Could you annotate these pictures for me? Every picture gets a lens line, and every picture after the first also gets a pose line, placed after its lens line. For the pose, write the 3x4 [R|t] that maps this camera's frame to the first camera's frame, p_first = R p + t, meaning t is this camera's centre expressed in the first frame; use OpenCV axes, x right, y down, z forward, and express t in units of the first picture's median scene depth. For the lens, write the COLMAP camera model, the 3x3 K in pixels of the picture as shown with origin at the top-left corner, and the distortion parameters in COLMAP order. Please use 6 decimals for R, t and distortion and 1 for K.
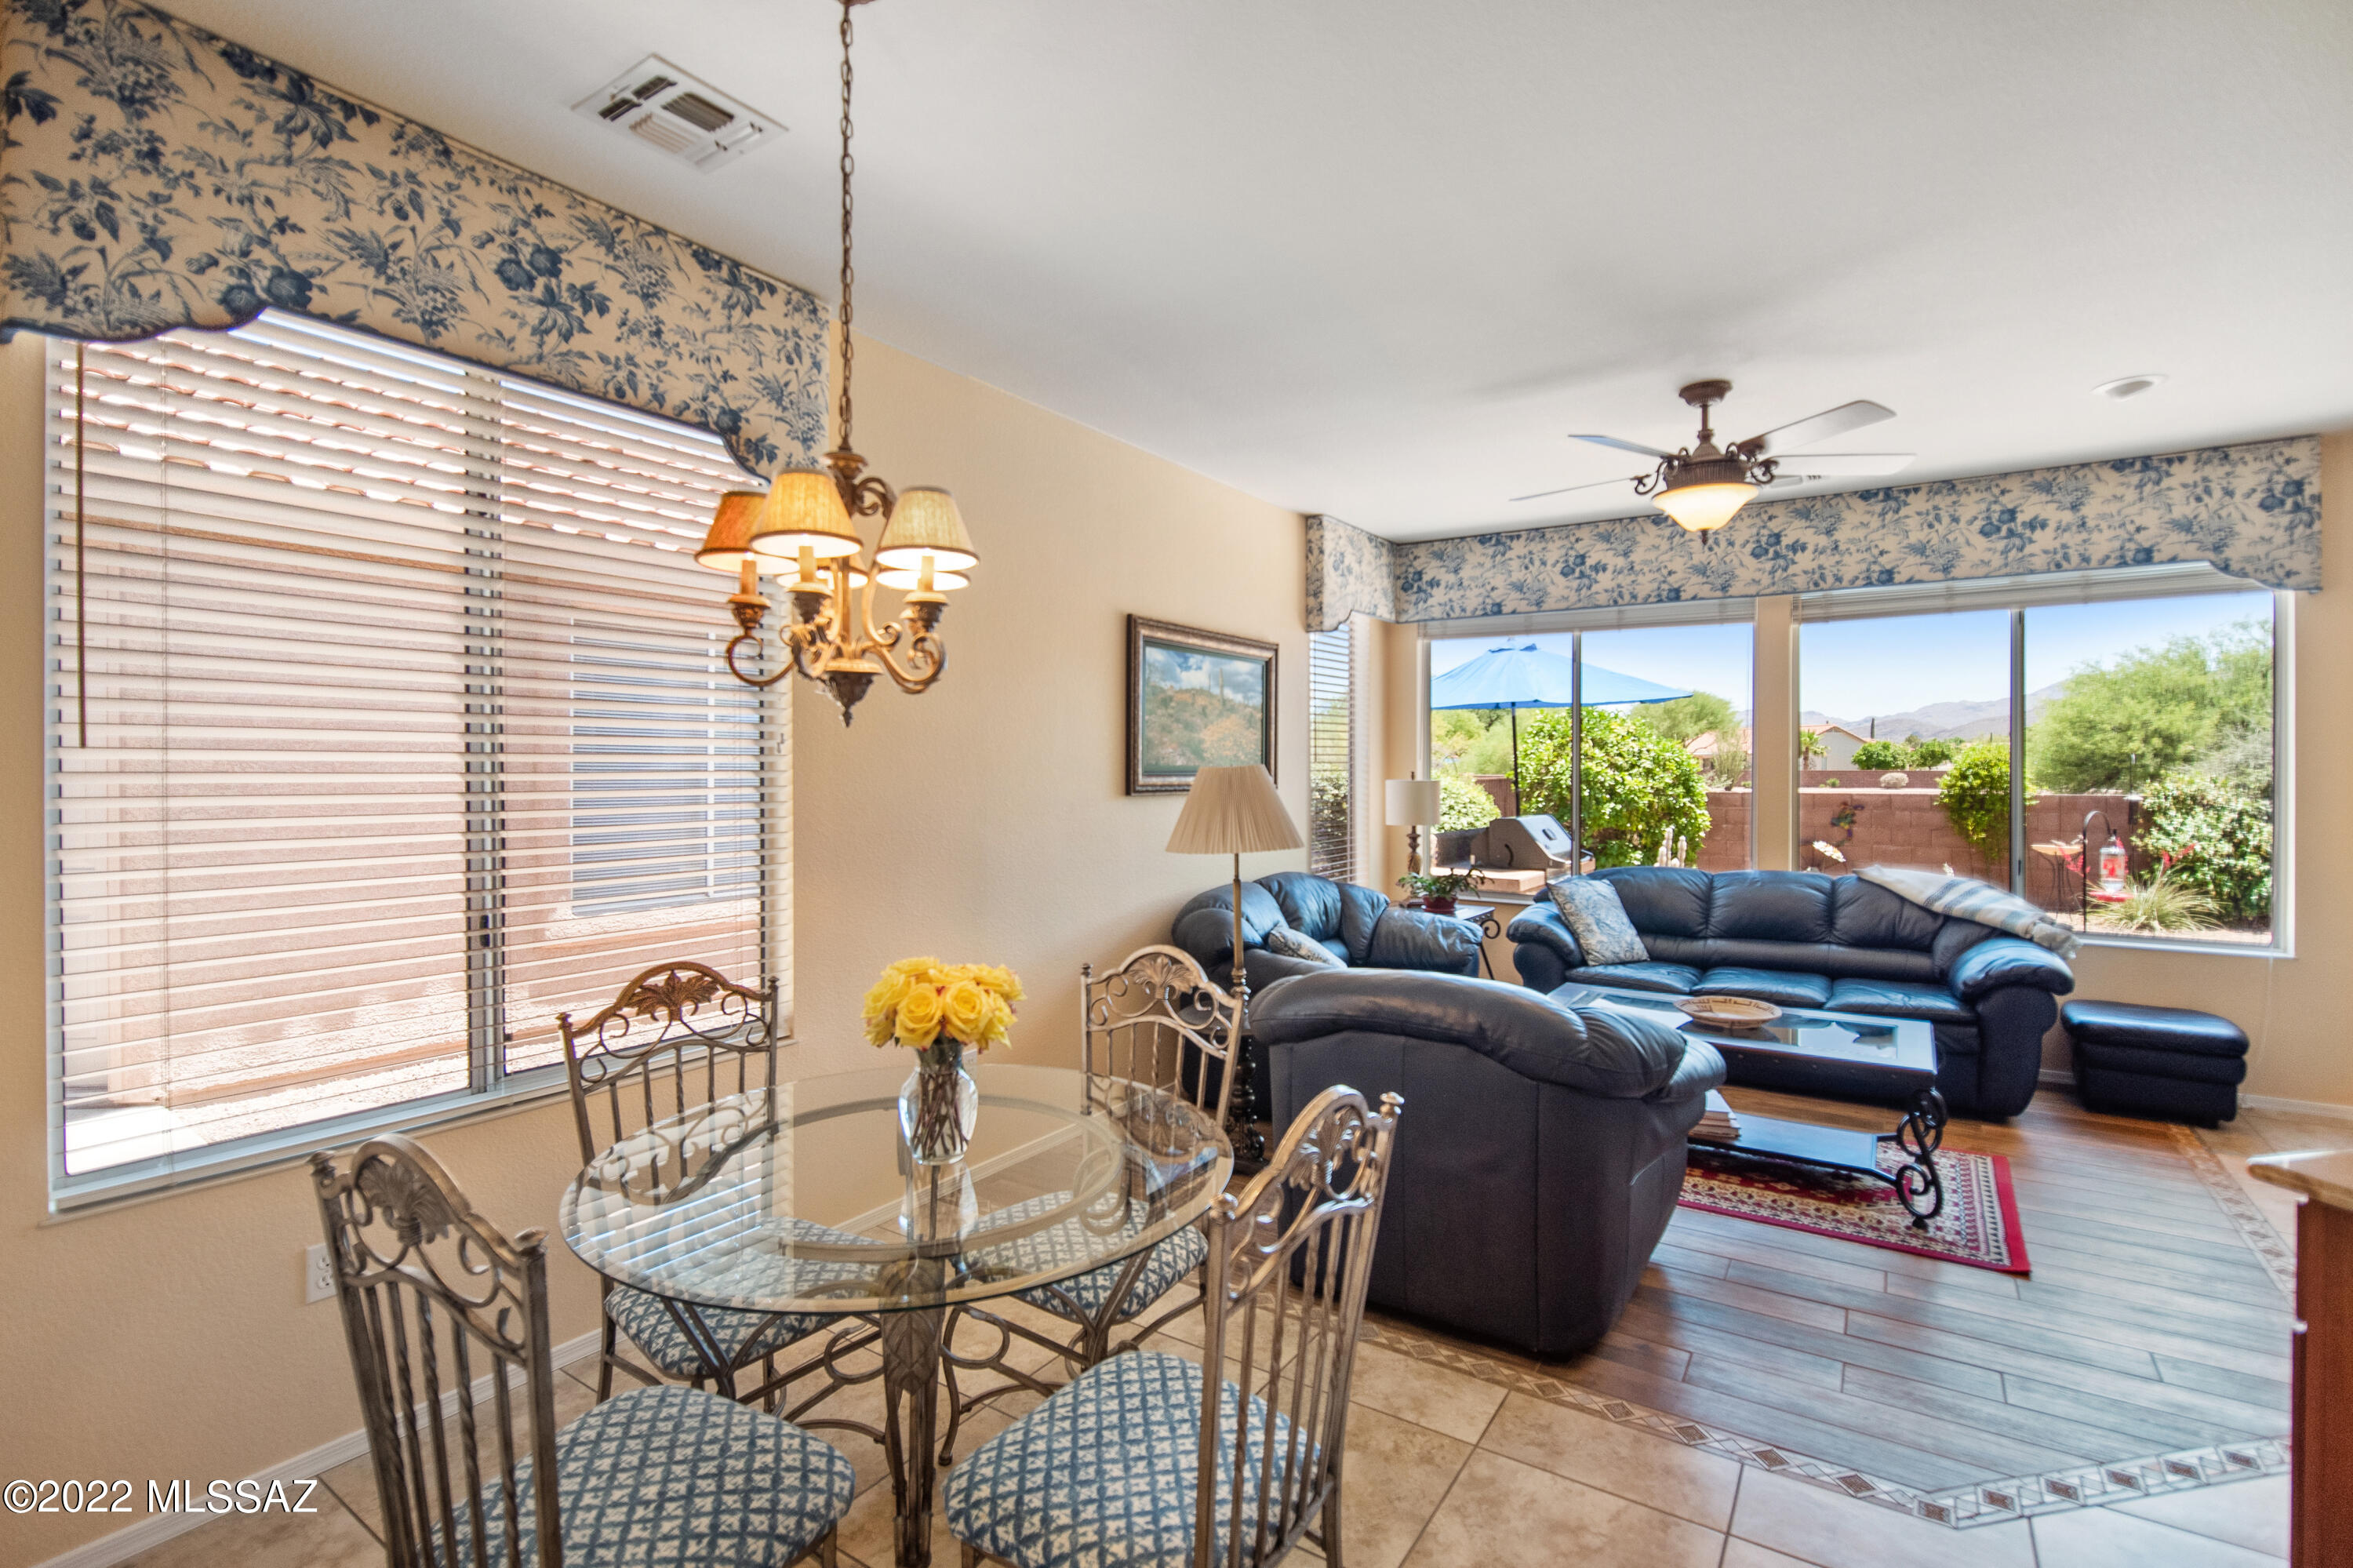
lens RADIAL K [[1075.4, 0, 1178.9], [0, 1075.4, 775.2], [0, 0, 1]] dist [-0.001477, -0.002046]
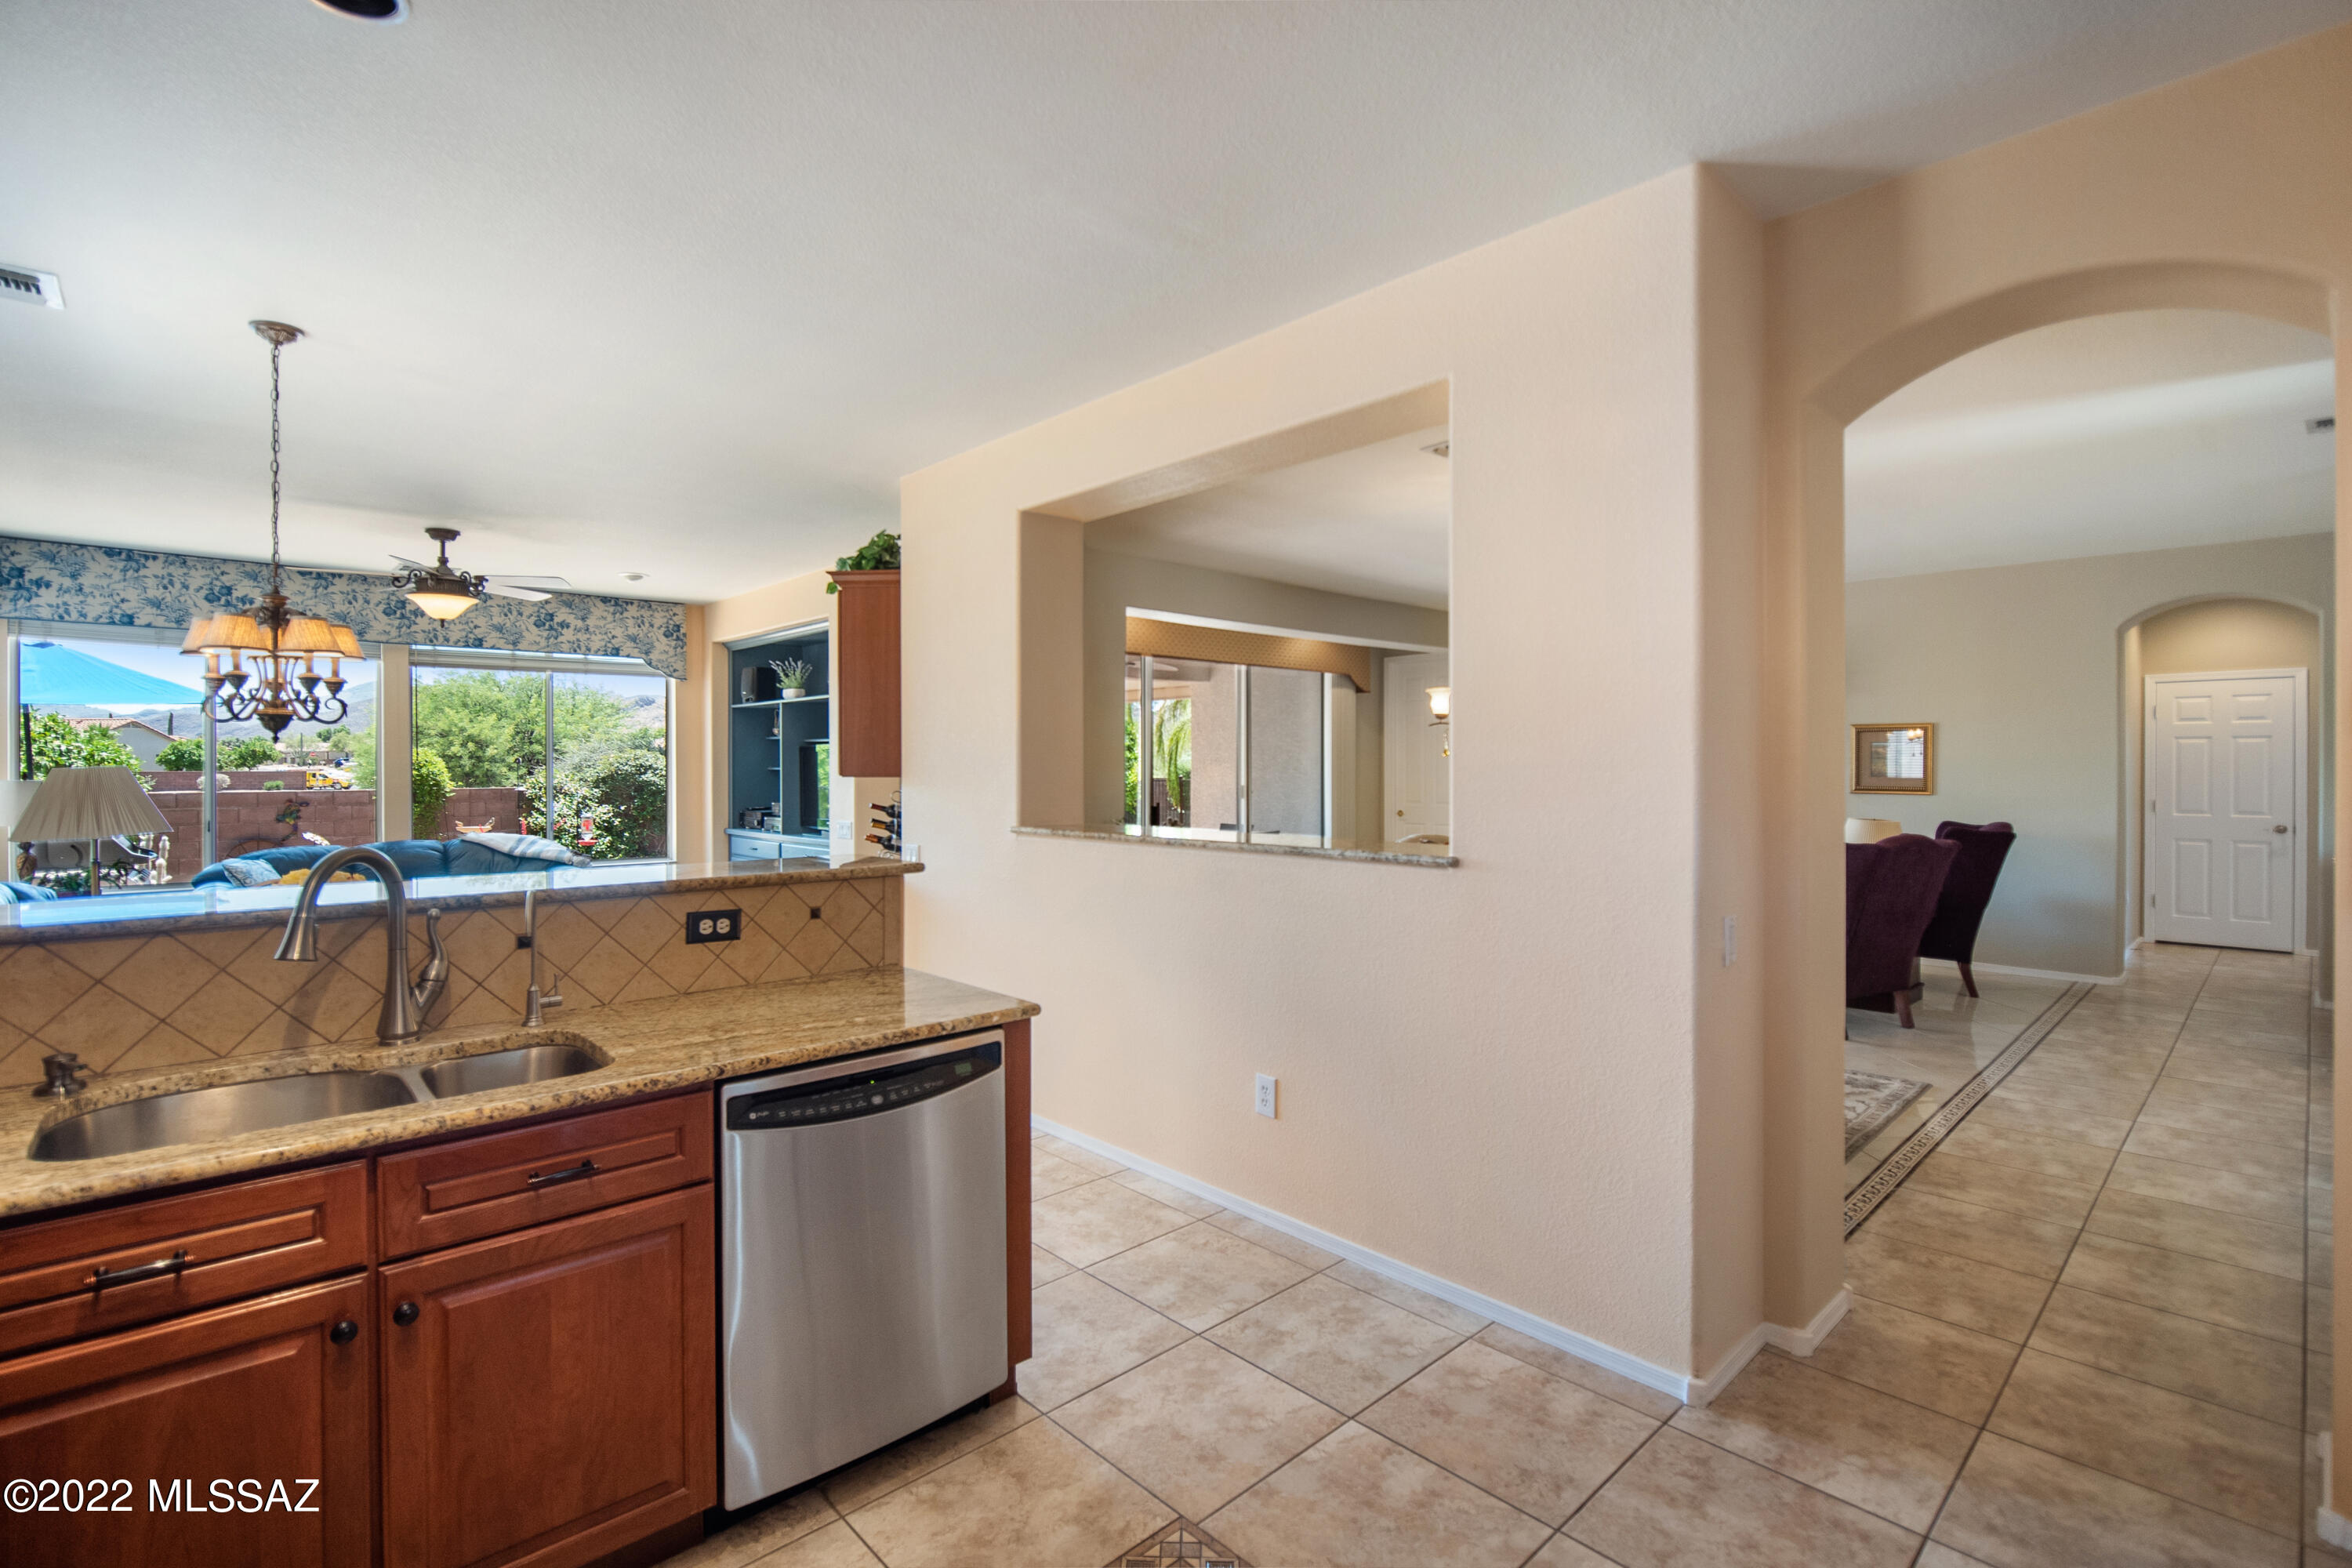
lens RADIAL K [[1074.9, 0, 1170.6], [0, 1074.9, 772.7], [0, 0, 1]] dist [-0.001477, -0.002046]
pose [[0.234839, -0.004922, 0.972022, -0.505745], [0.007759, 0.999965, 0.003189, 0.003793], [-0.972003, 0.006793, 0.234869, -0.270550]]
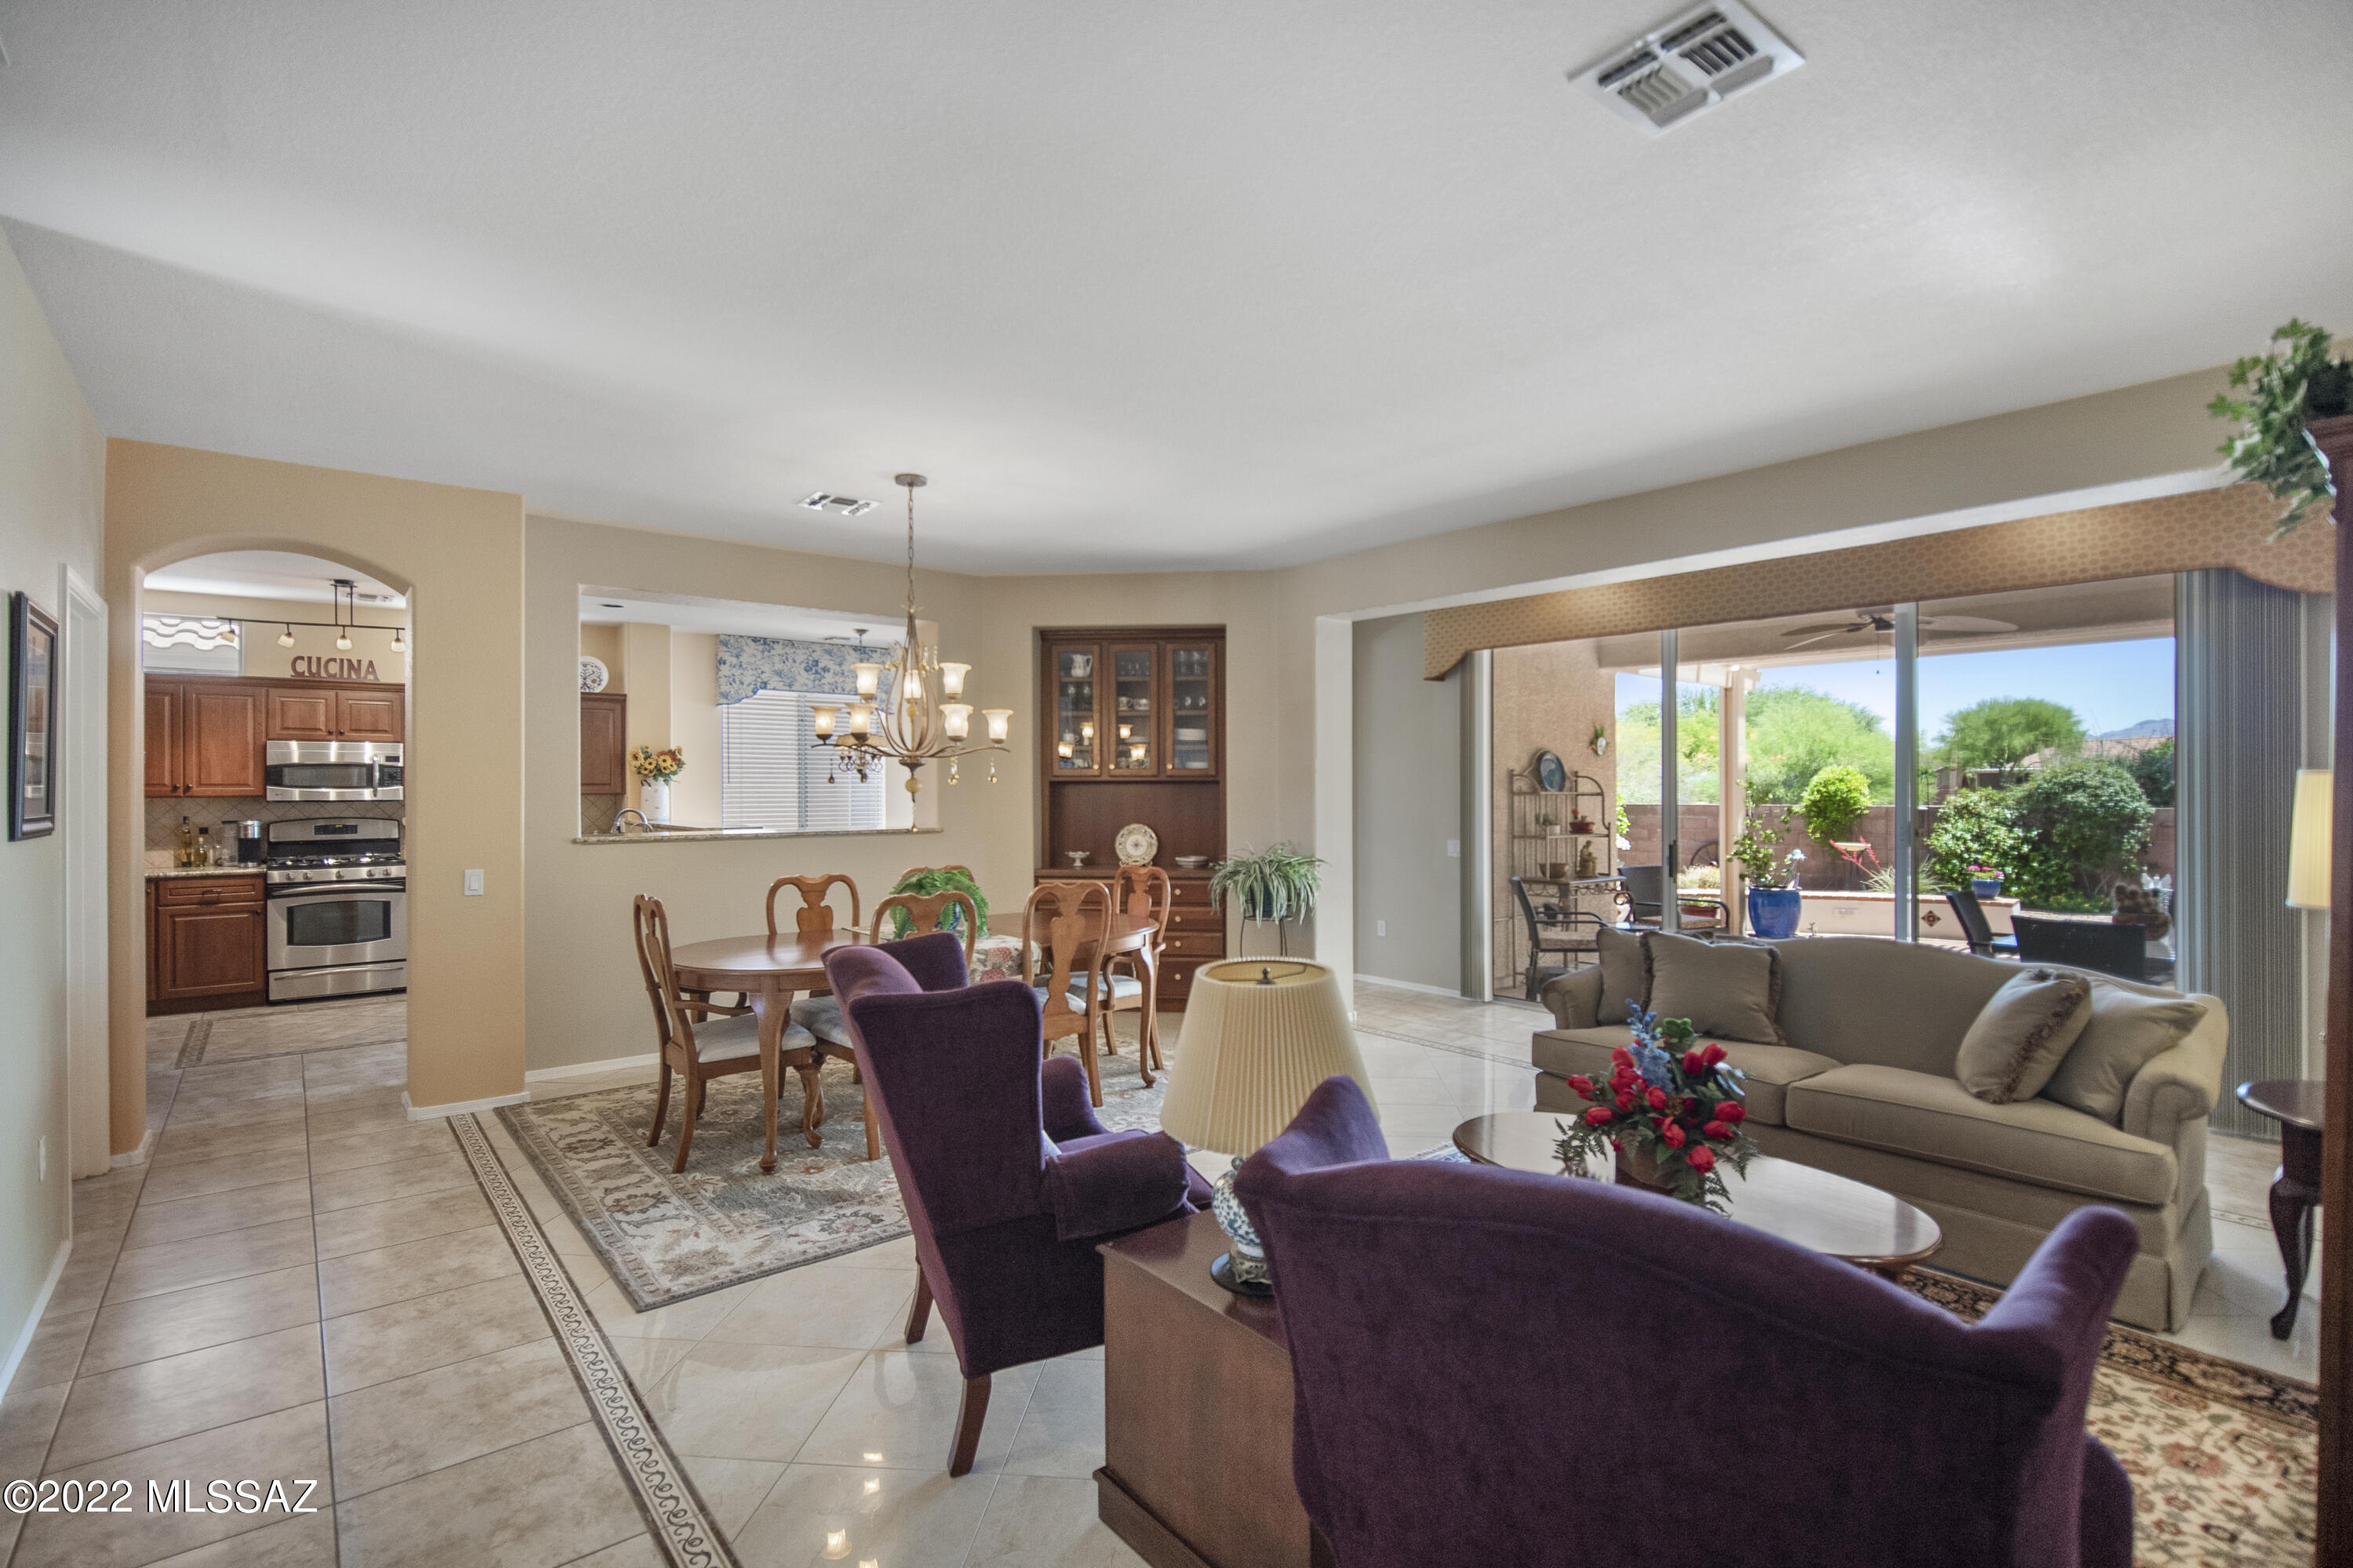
lens RADIAL K [[1075.4, 0, 1173.6], [0, 1075.4, 787.3], [0, 0, 1]] dist [-0.001477, -0.002046]
pose [[0.954005, -0.008422, -0.299674, 0.807134], [0.005290, 0.999923, -0.011261, 0.008640], [0.299745, 0.009158, 0.953975, -1.042990]]
